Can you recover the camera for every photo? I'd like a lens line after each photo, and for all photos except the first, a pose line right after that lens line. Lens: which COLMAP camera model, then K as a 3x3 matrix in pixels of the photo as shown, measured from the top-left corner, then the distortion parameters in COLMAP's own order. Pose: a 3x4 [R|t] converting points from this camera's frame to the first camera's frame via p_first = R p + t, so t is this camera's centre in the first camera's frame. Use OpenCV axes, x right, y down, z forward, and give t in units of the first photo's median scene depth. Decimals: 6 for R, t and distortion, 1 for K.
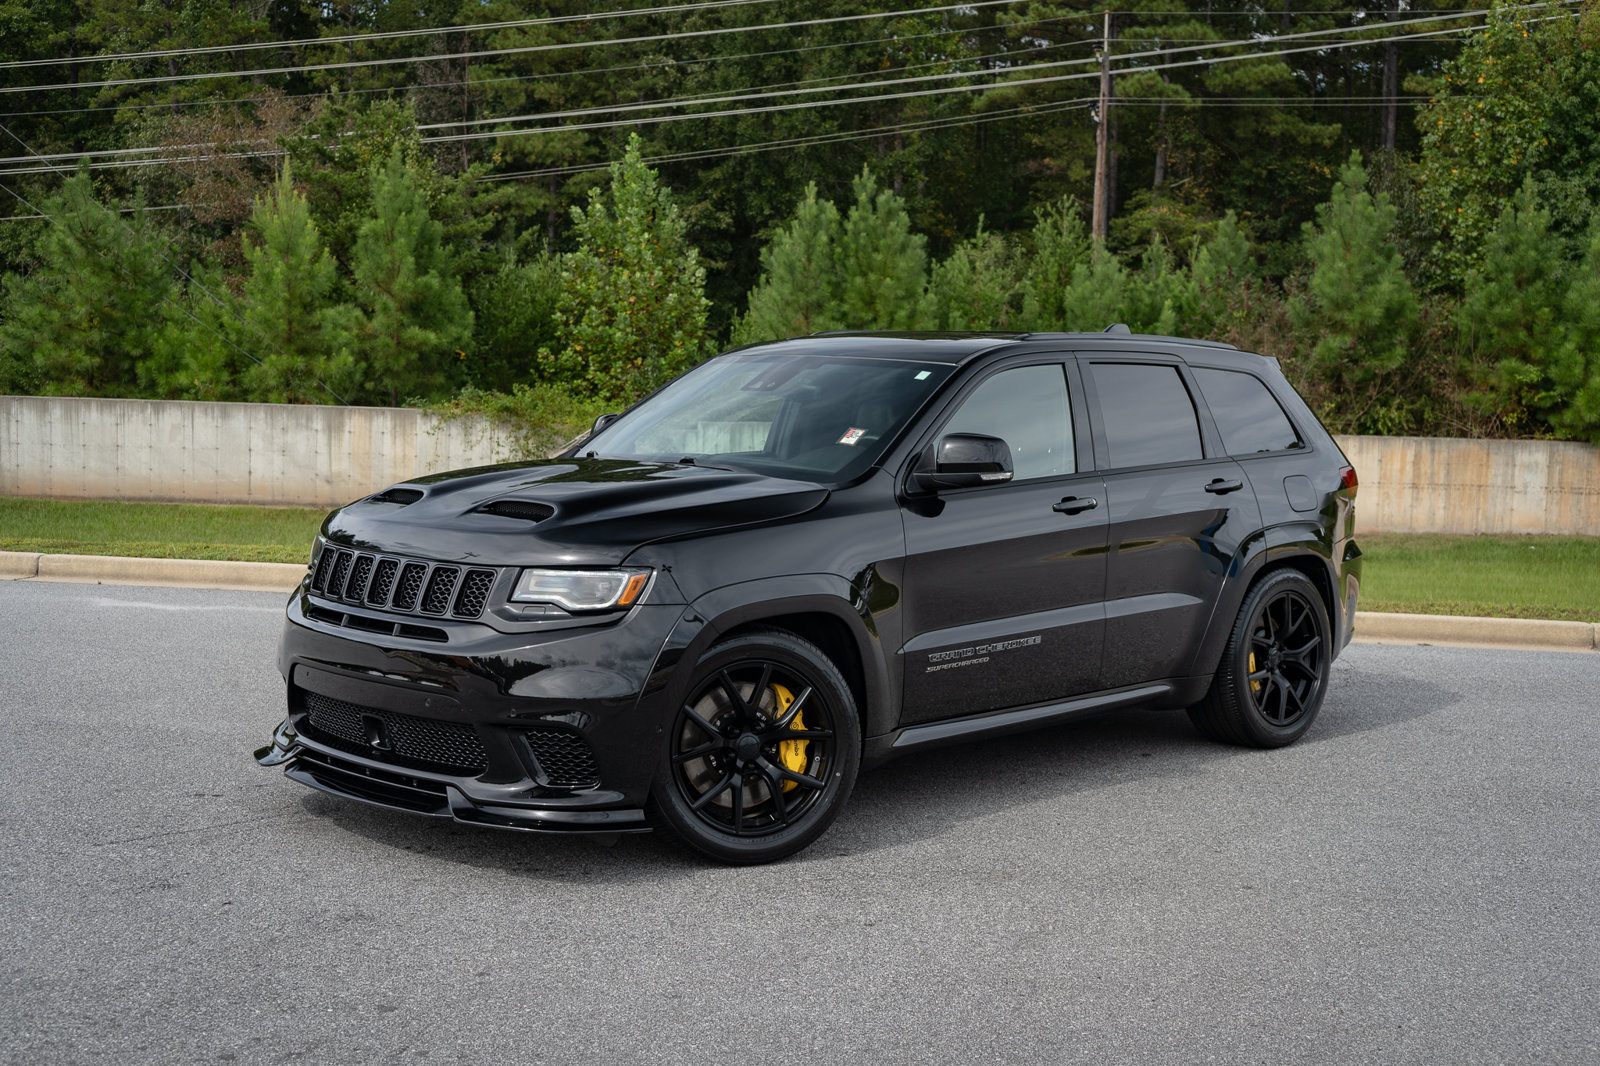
lens RADIAL K [[2231.0, 0, 826.6], [0, 2231.0, 534.5], [0, 0, 1]] dist [0.022730, 0.042338]
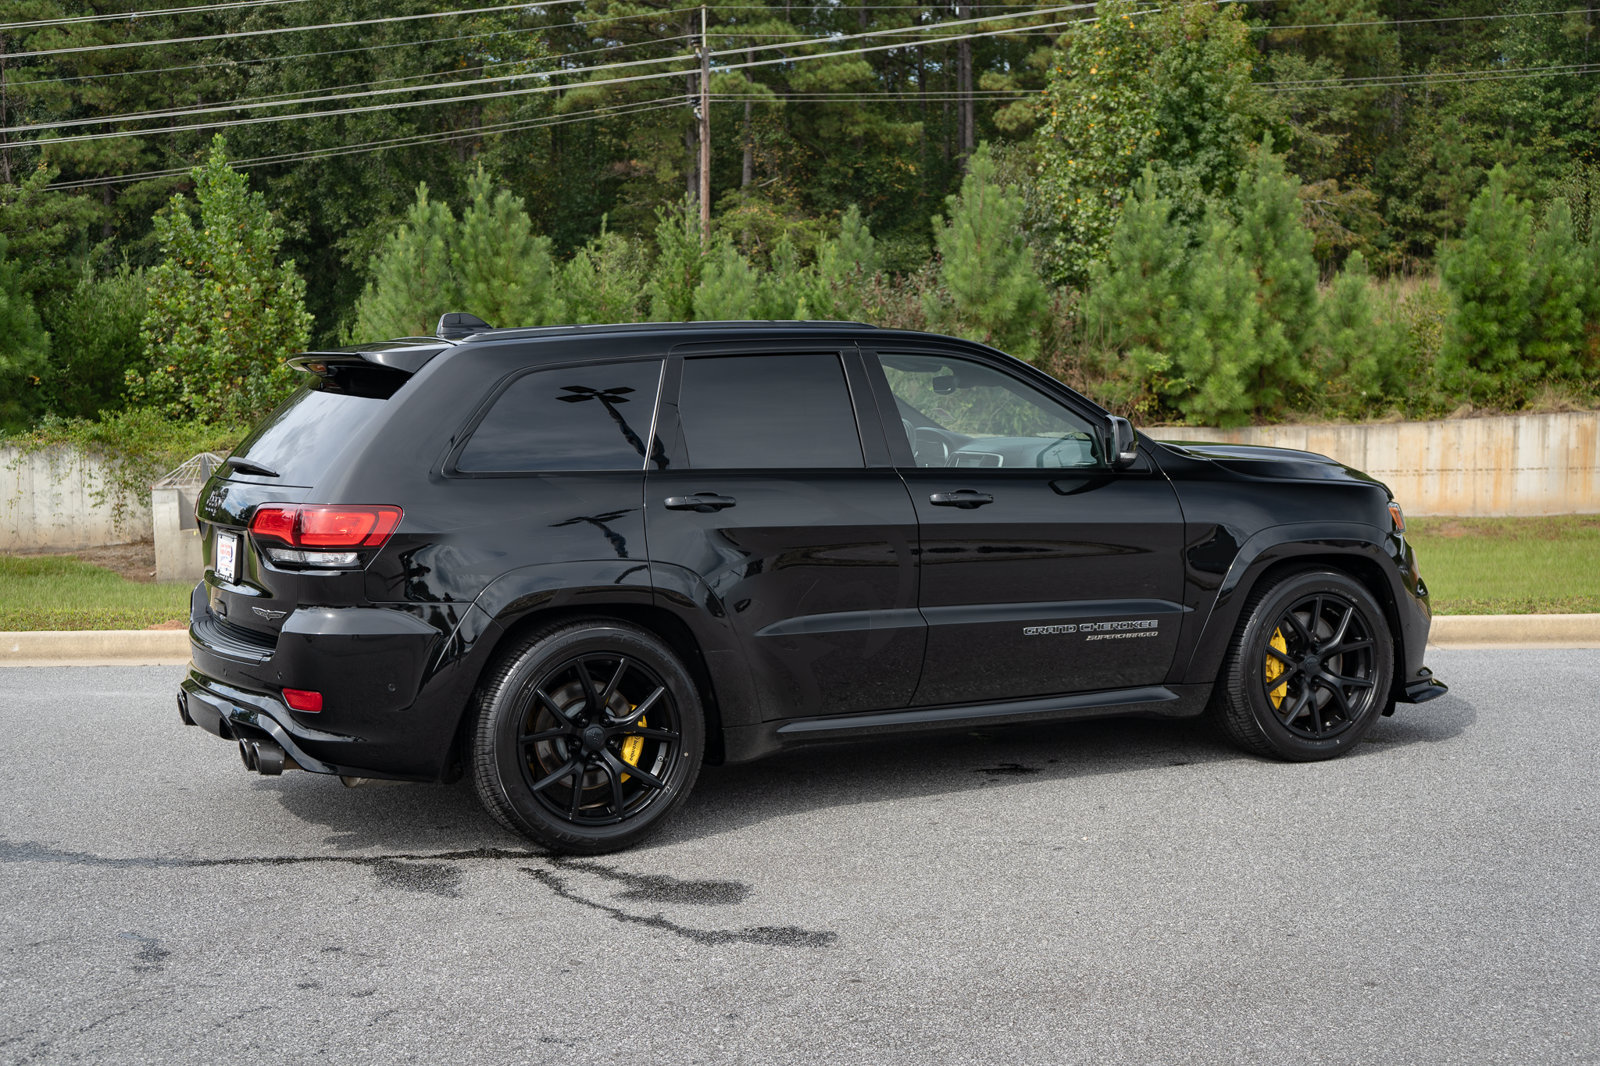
lens RADIAL K [[2231.0, 0, 826.6], [0, 2231.0, 534.5], [0, 0, 1]] dist [0.022730, 0.042338]
pose [[0.979736, -0.048971, 0.194213, -0.030507], [0.049636, 0.998766, 0.001447, -0.003175], [-0.194045, 0.008222, 0.980958, 0.046213]]
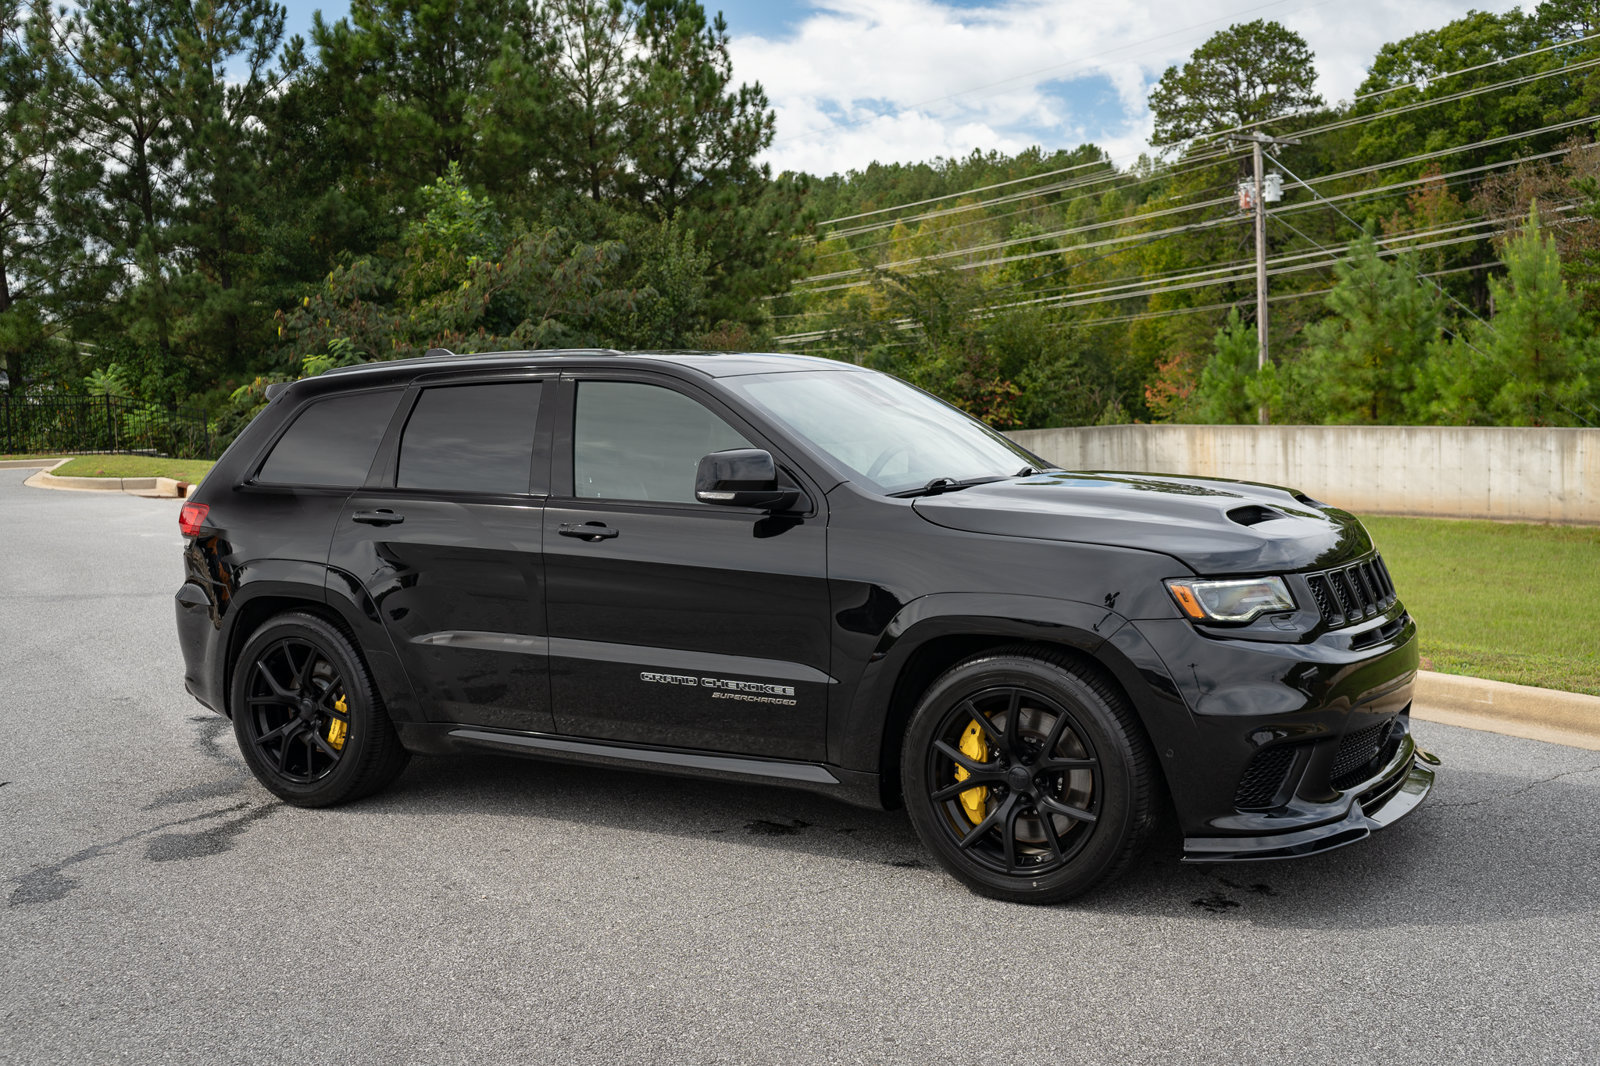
lens RADIAL K [[1779.1, 0, 805.9], [0, 1779.1, 527.7], [0, 0, 1]] dist [0.009954, 0.006767]
pose [[0.671055, 0.020204, -0.741132, 0.163754], [-0.022592, 0.999722, 0.006797, -0.007593], [0.741064, 0.012182, 0.671324, 0.158562]]
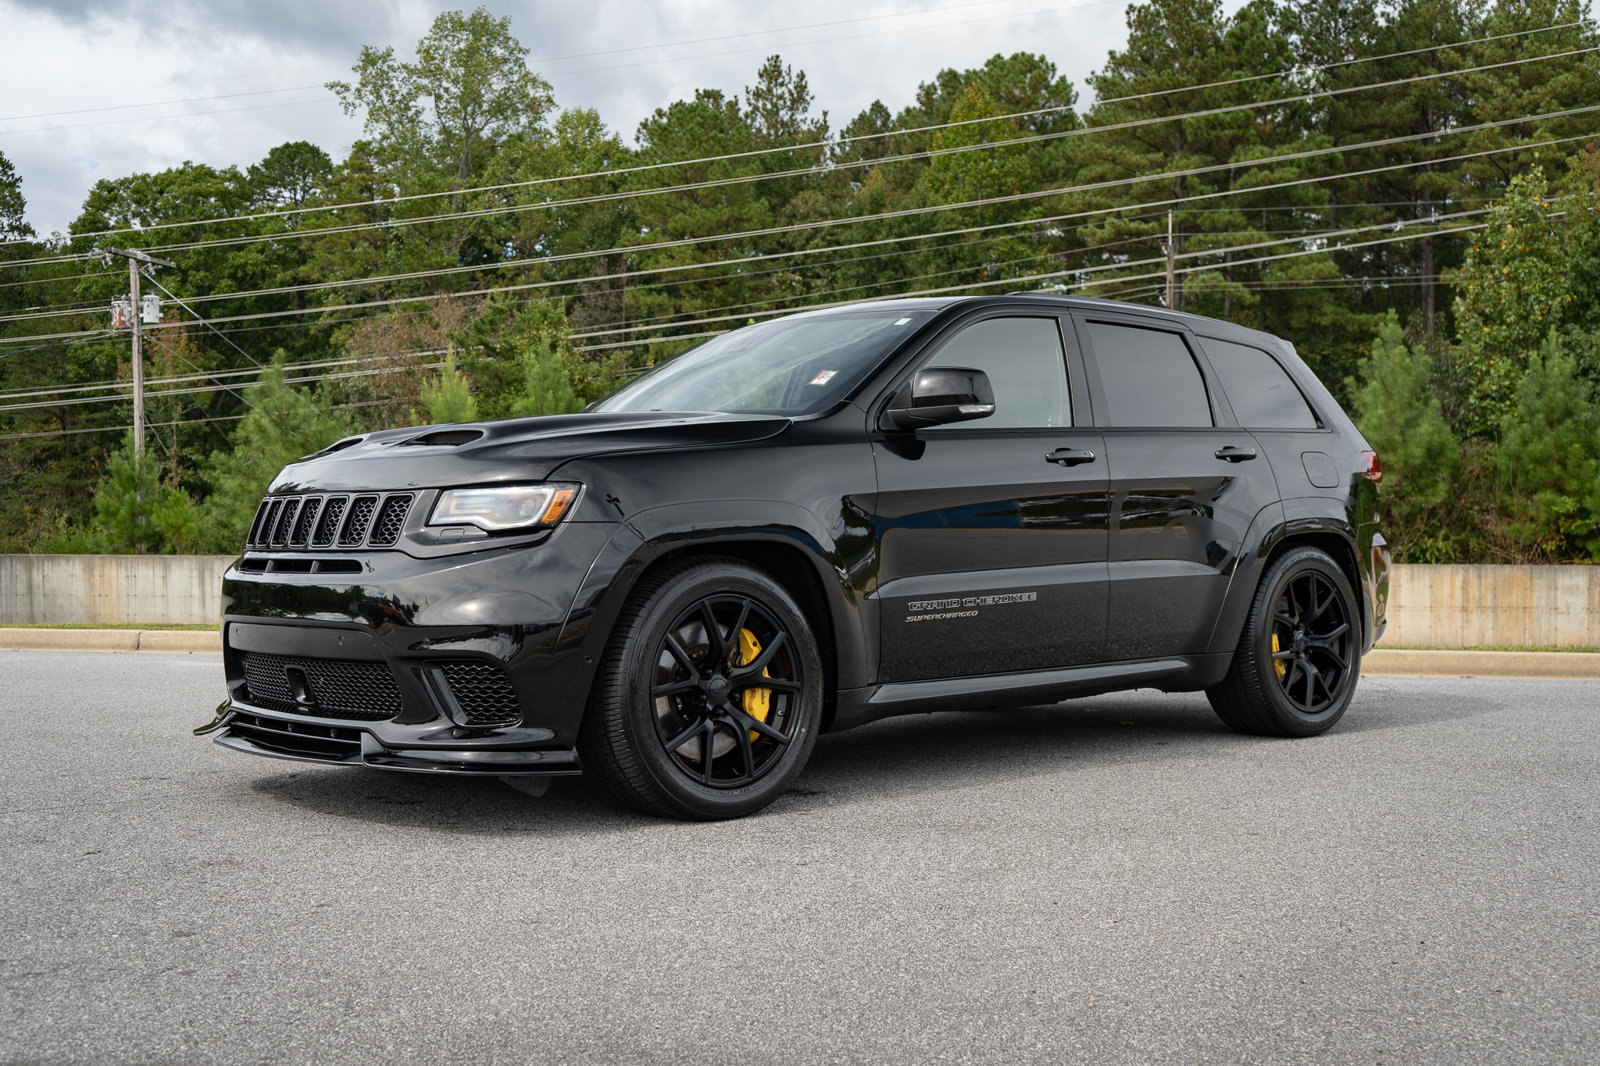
lens RADIAL K [[1906.1, 0, 820.2], [0, 1906.1, 536.2], [0, 0, 1]] dist [0.004477, 0.053954]
pose [[0.997310, -0.024054, -0.069241, 0.014029], [0.017829, 0.995858, -0.089161, 0.020590], [0.071099, 0.087687, 0.993608, 0.045302]]
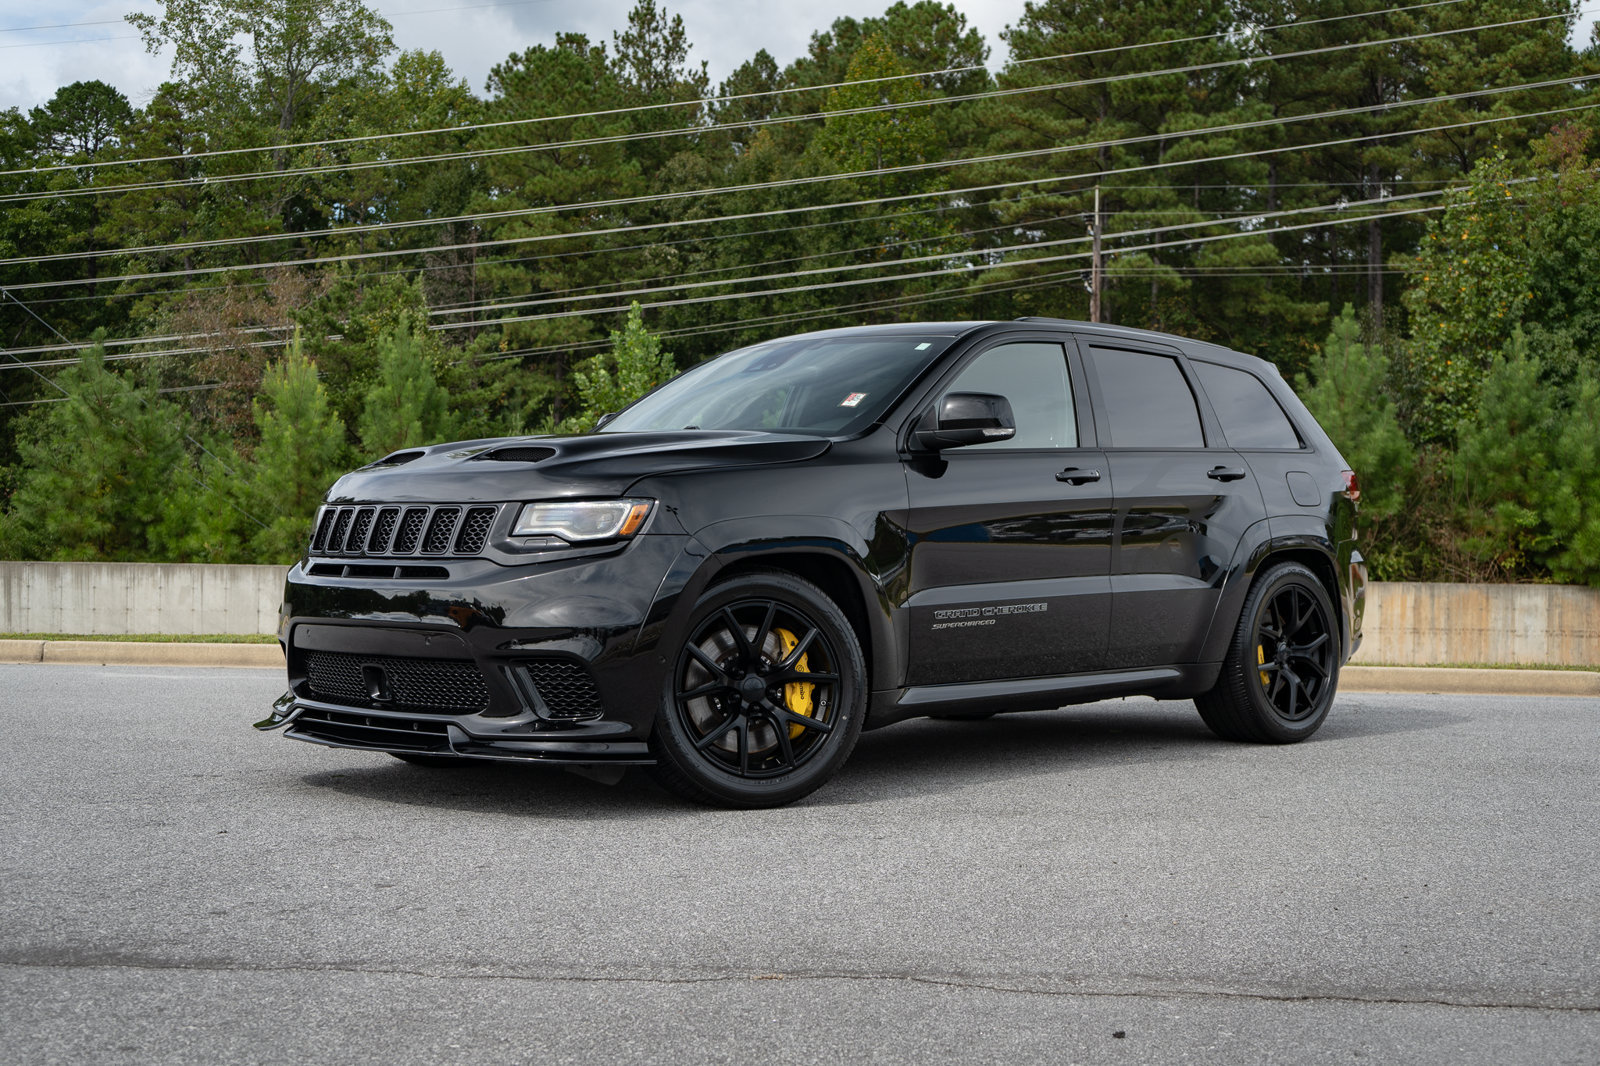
lens RADIAL K [[2208.3, 0, 824.0], [0, 2208.3, 540.1], [0, 0, 1]] dist [0.020959, 0.034795]
pose [[0.999887, -0.014816, -0.002348, -0.000094], [0.014543, 0.995799, -0.090408, 0.023640], [0.003677, 0.090363, 0.995902, 0.004324]]
